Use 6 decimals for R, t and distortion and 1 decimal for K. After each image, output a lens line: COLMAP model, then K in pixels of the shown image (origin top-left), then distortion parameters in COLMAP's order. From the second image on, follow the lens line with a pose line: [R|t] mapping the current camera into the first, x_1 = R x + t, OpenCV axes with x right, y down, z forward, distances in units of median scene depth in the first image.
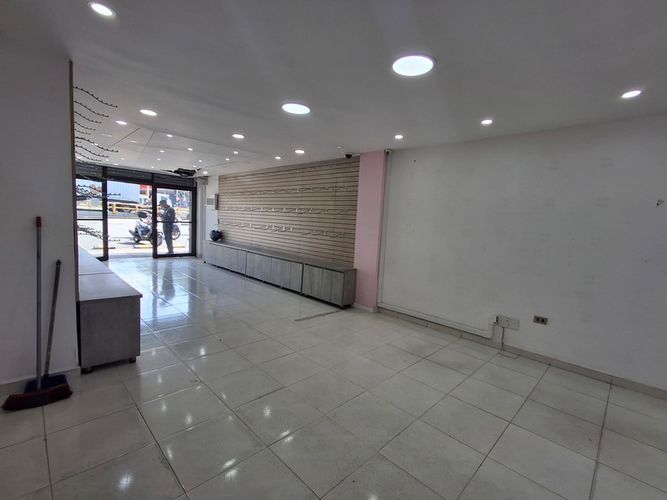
lens RADIAL K [[304.5, 0, 338.8], [0, 304.5, 251.7], [0, 0, 1]] dist [0.000470, 0.006797]
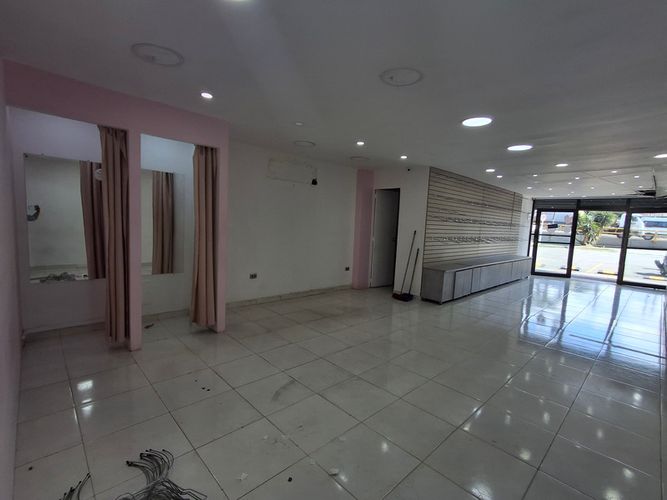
lens RADIAL K [[311.1, 0, 334.8], [0, 311.1, 253.8], [0, 0, 1]] dist [-0.003696, 0.013316]
pose [[-0.027053, 0.041765, -0.998761, 0.406707], [-0.150339, 0.987593, 0.045371, 0.015320], [0.988264, 0.151380, -0.020439, 0.100311]]
